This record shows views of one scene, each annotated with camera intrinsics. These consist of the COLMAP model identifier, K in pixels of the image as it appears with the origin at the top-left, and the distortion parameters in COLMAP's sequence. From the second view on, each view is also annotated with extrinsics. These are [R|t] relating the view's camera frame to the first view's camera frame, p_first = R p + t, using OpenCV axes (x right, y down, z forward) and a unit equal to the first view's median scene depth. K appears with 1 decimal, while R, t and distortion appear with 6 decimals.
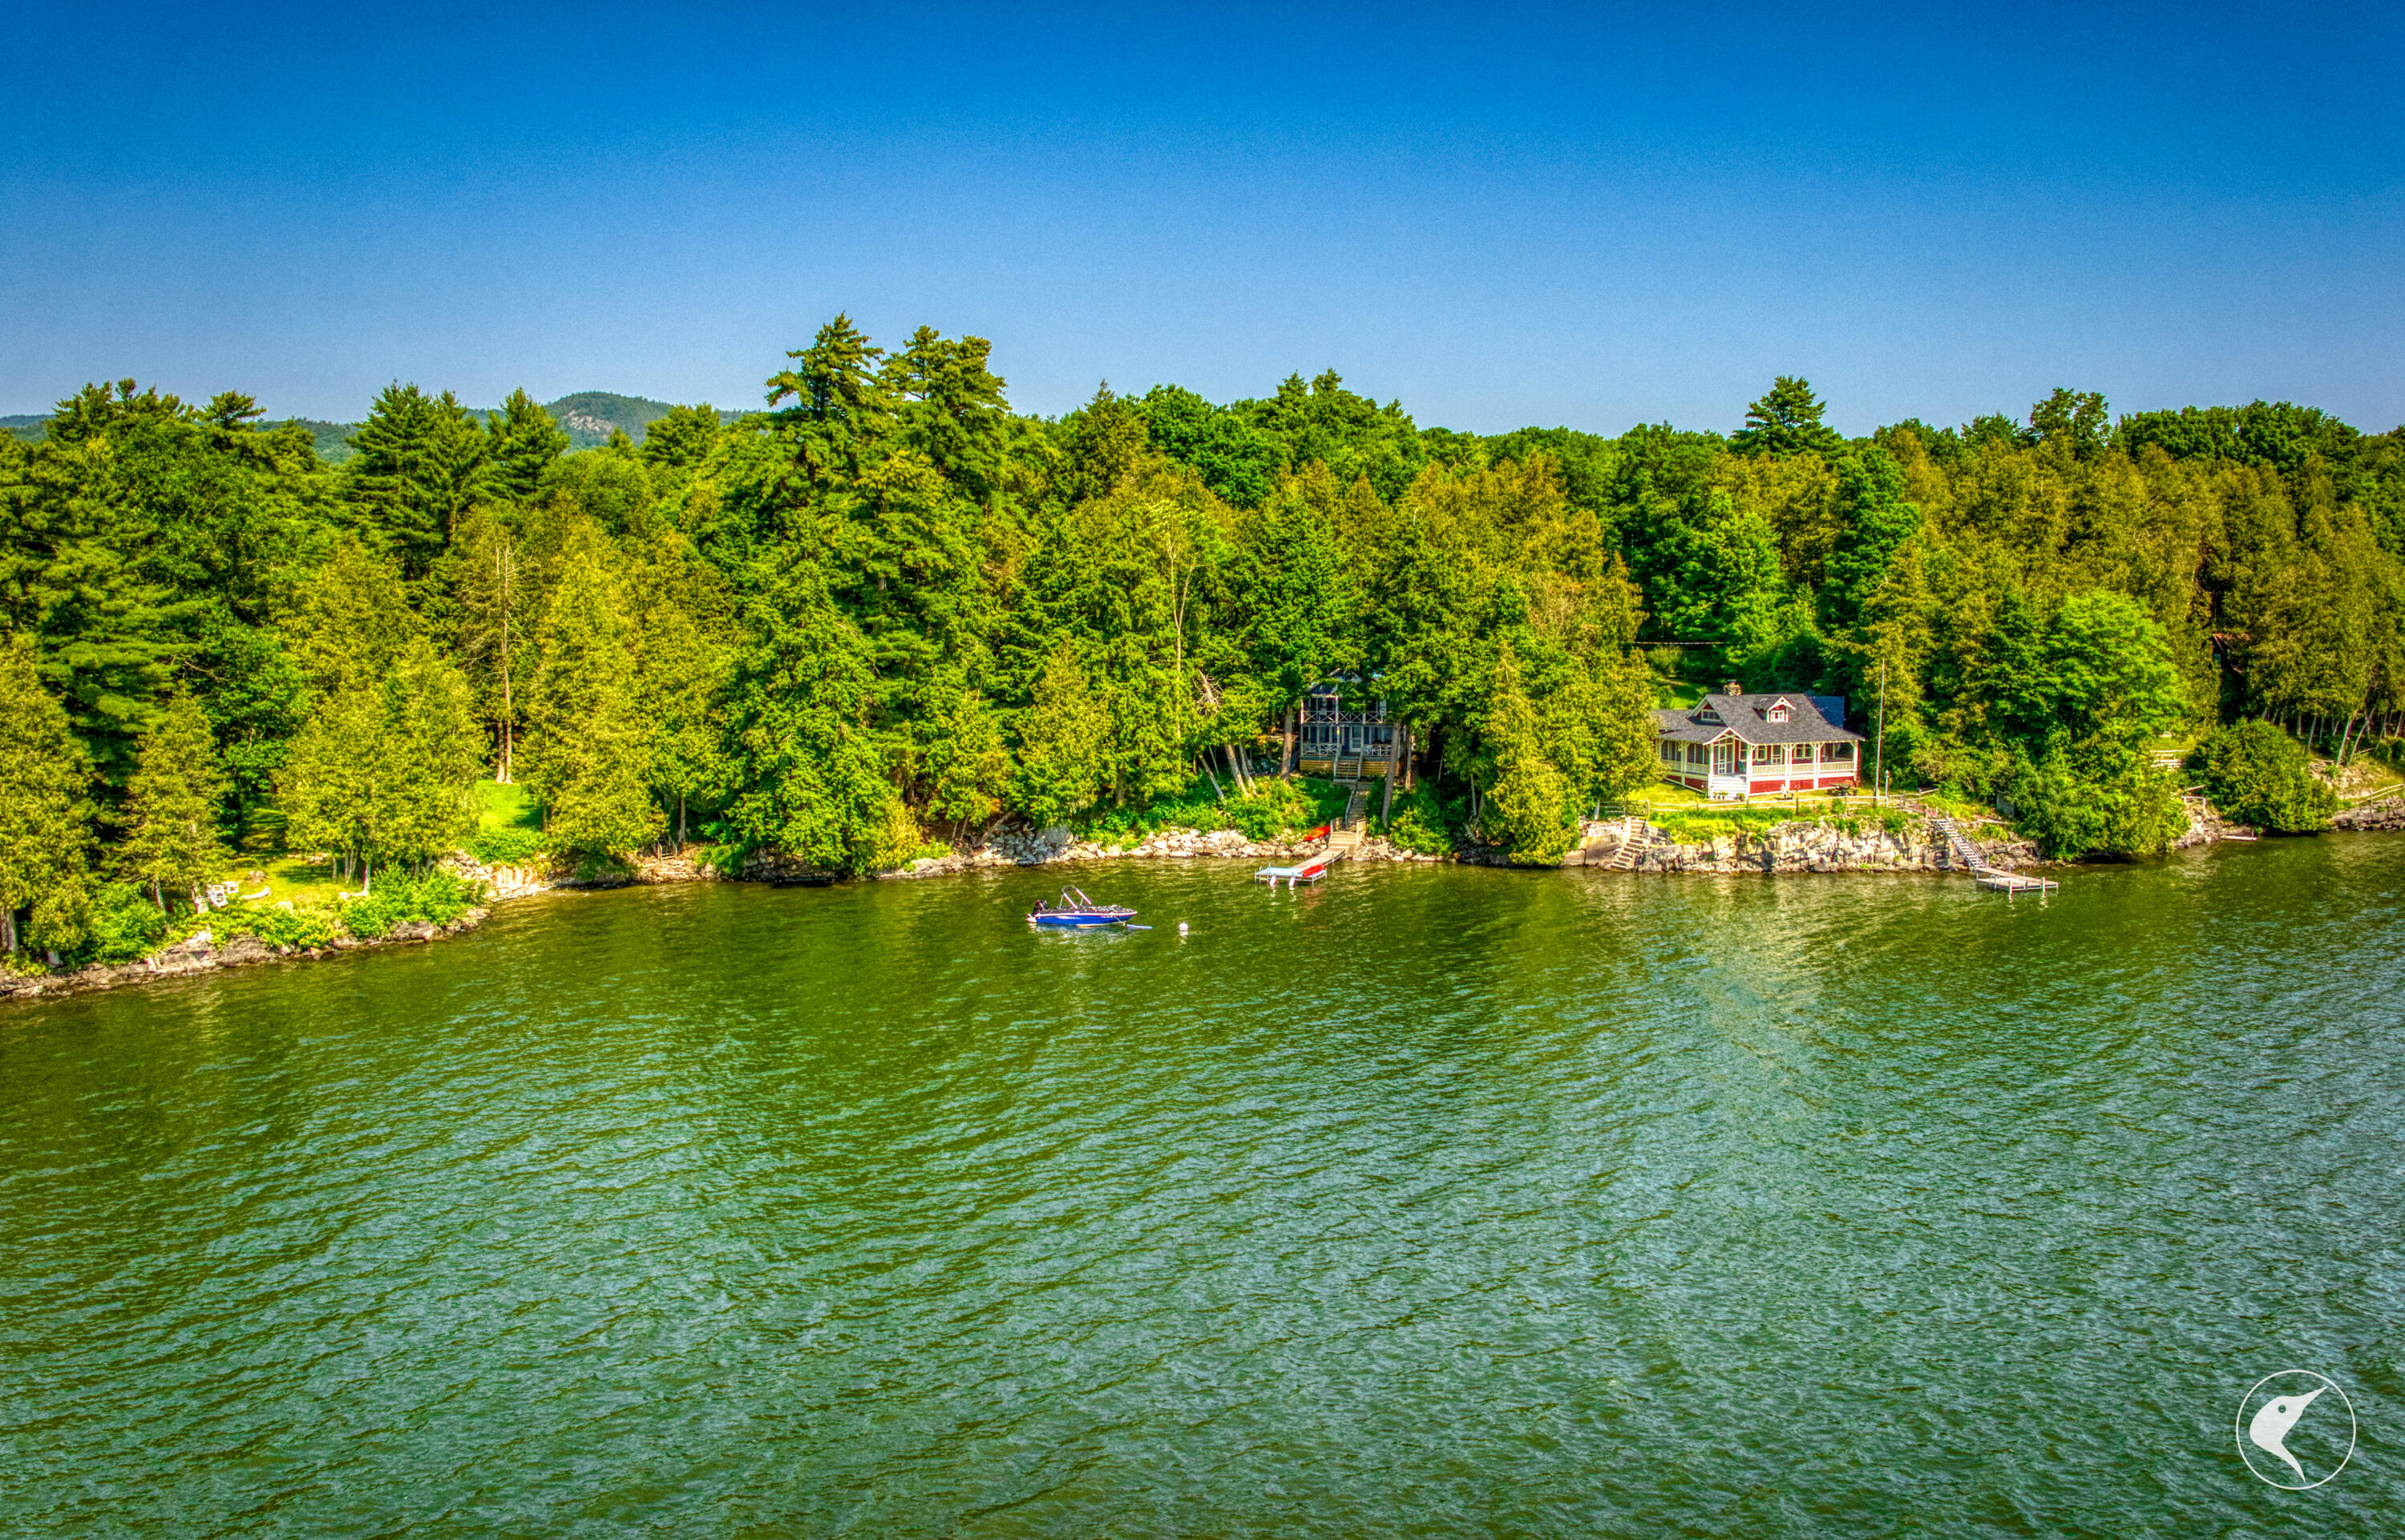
lens RADIAL K [[1946.6, 0, 1242.0], [0, 1946.6, 747.0], [0, 0, 1]] dist [-0.089770, -0.049523]
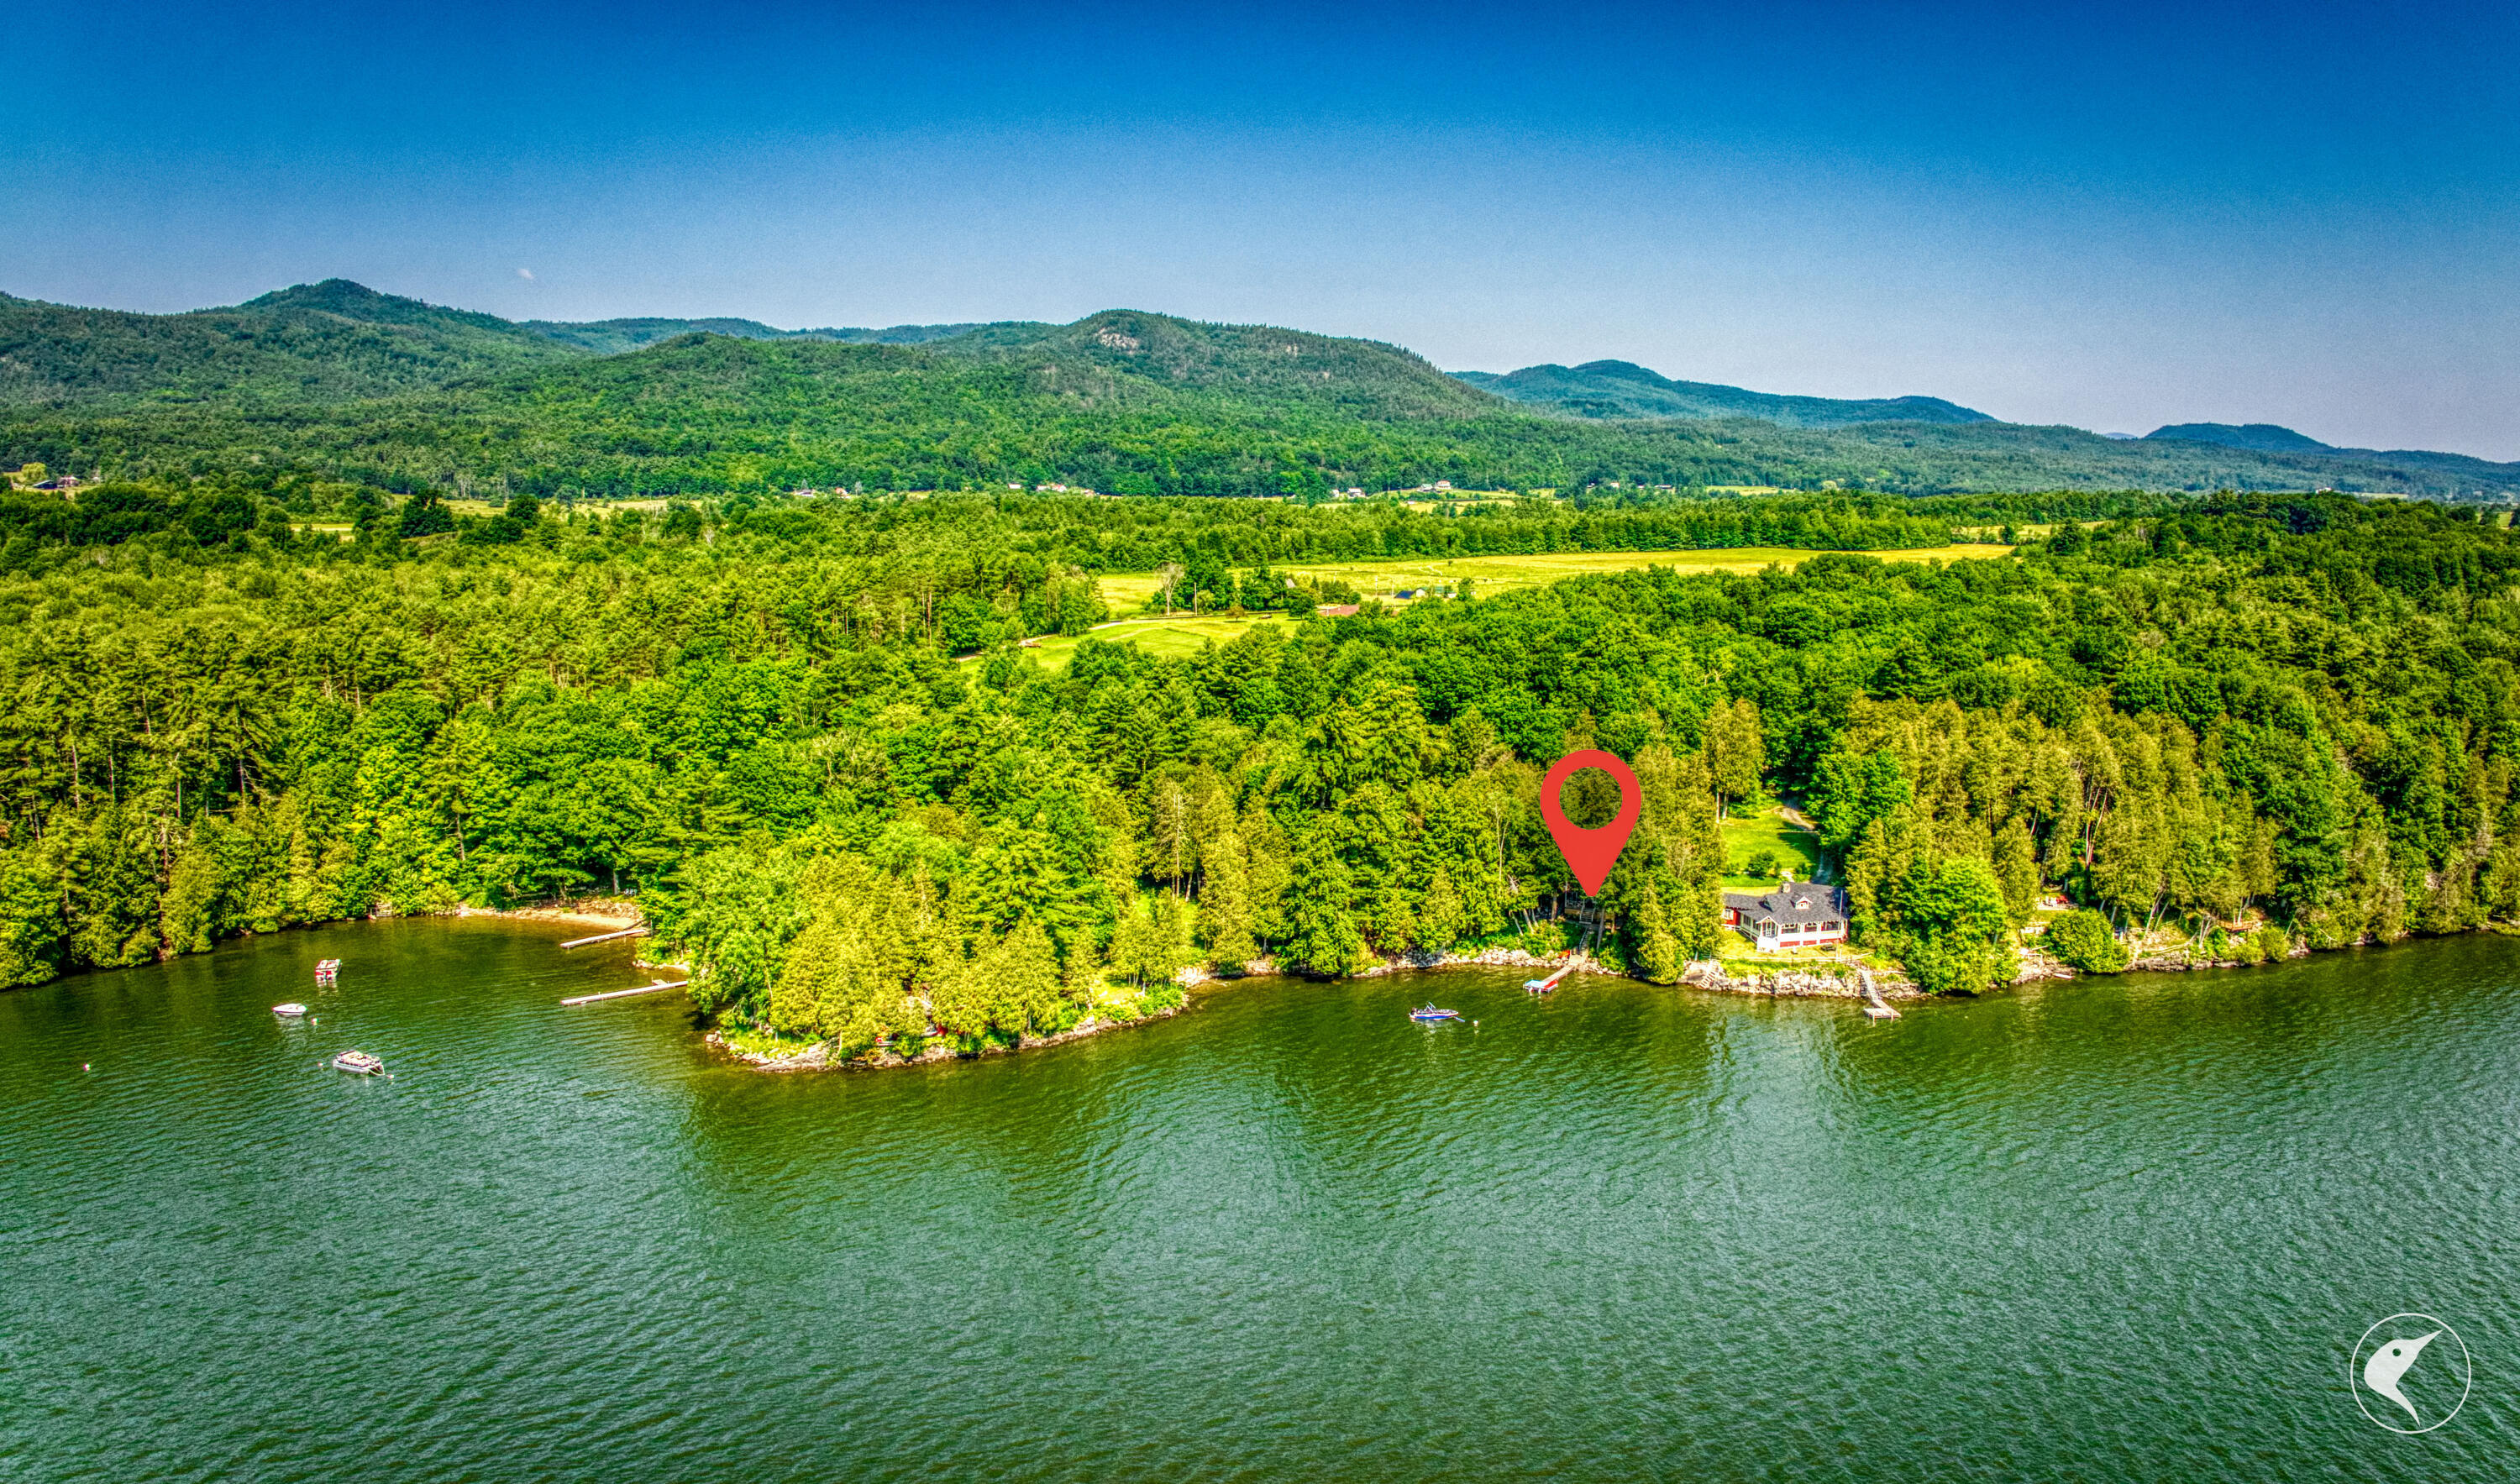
lens RADIAL K [[1858.7, 0, 1364.4], [0, 1858.7, 720.9], [0, 0, 1]] dist [-0.100286, -0.023931]
pose [[0.982408, 0.034349, -0.183563, 0.187514], [-0.023053, 0.997727, 0.063317, -0.330732], [0.185321, -0.057972, 0.980967, -0.971794]]
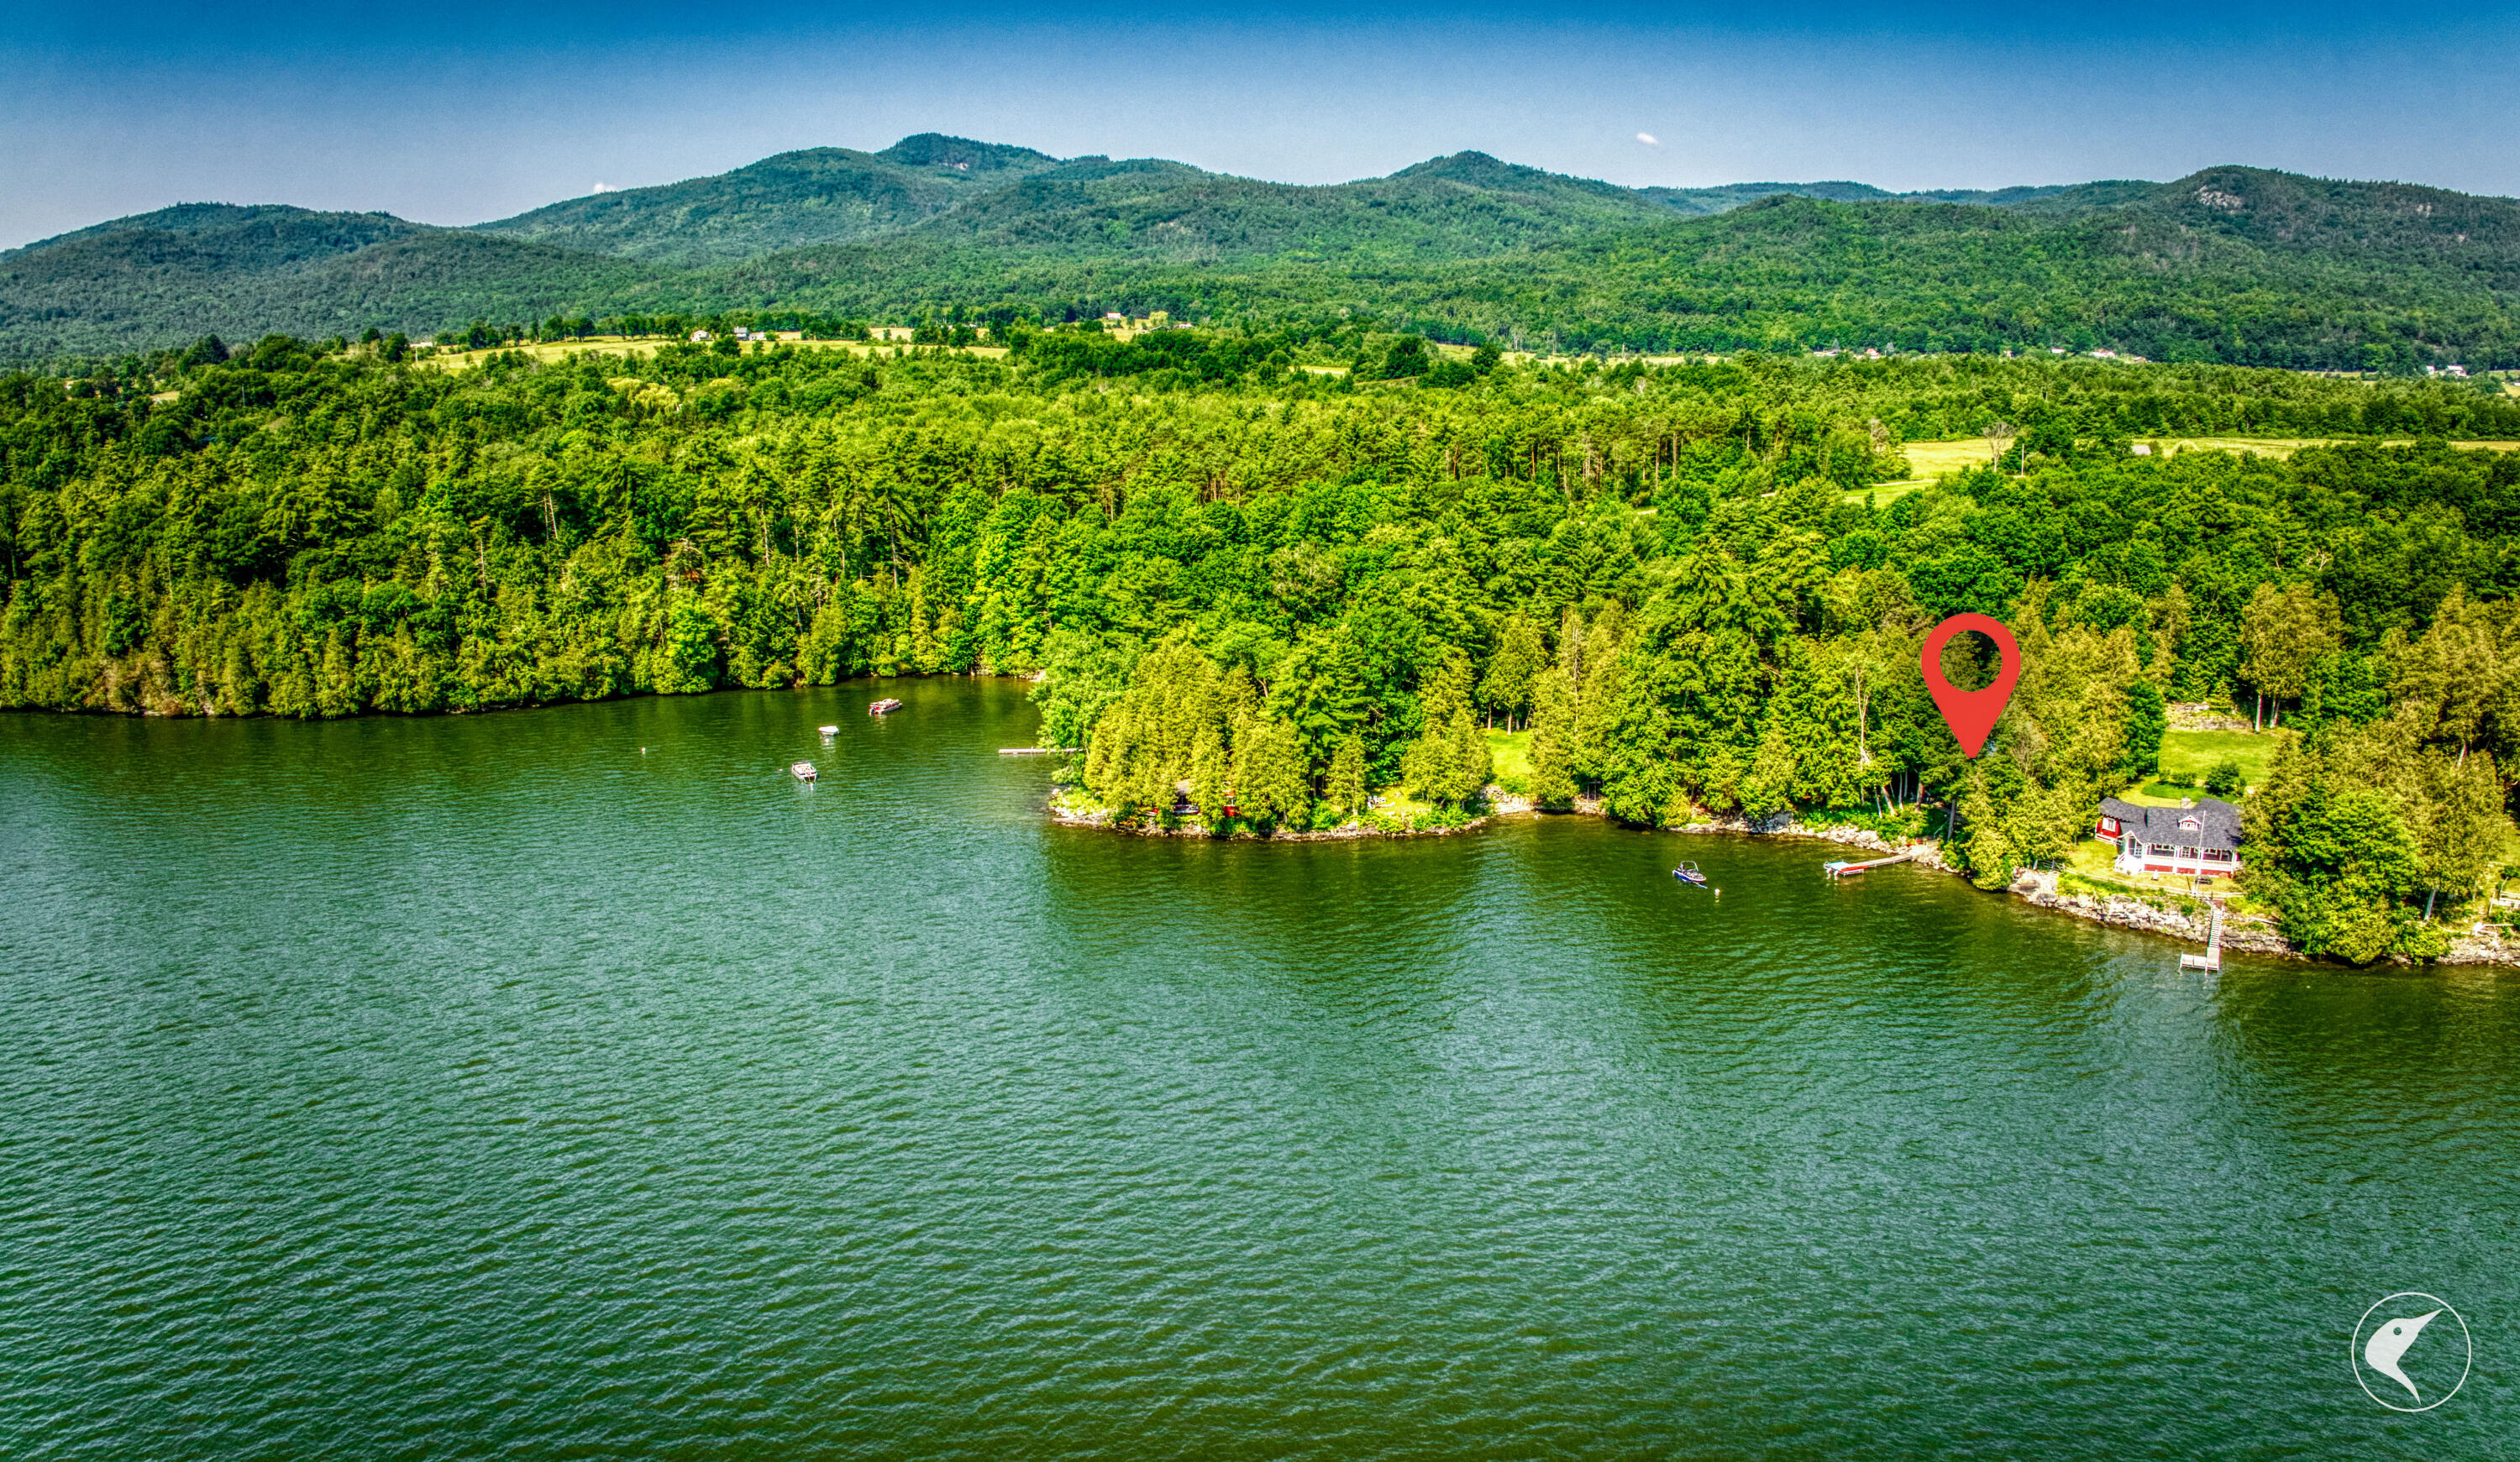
lens RADIAL K [[1858.6, 0, 1350.6], [0, 1858.6, 694.5], [0, 0, 1]] dist [-0.100286, -0.023931]
pose [[0.702554, 0.142929, -0.697130, 0.875907], [-0.057489, 0.987820, 0.144592, -0.321587], [0.709305, -0.061506, 0.702213, -0.592299]]
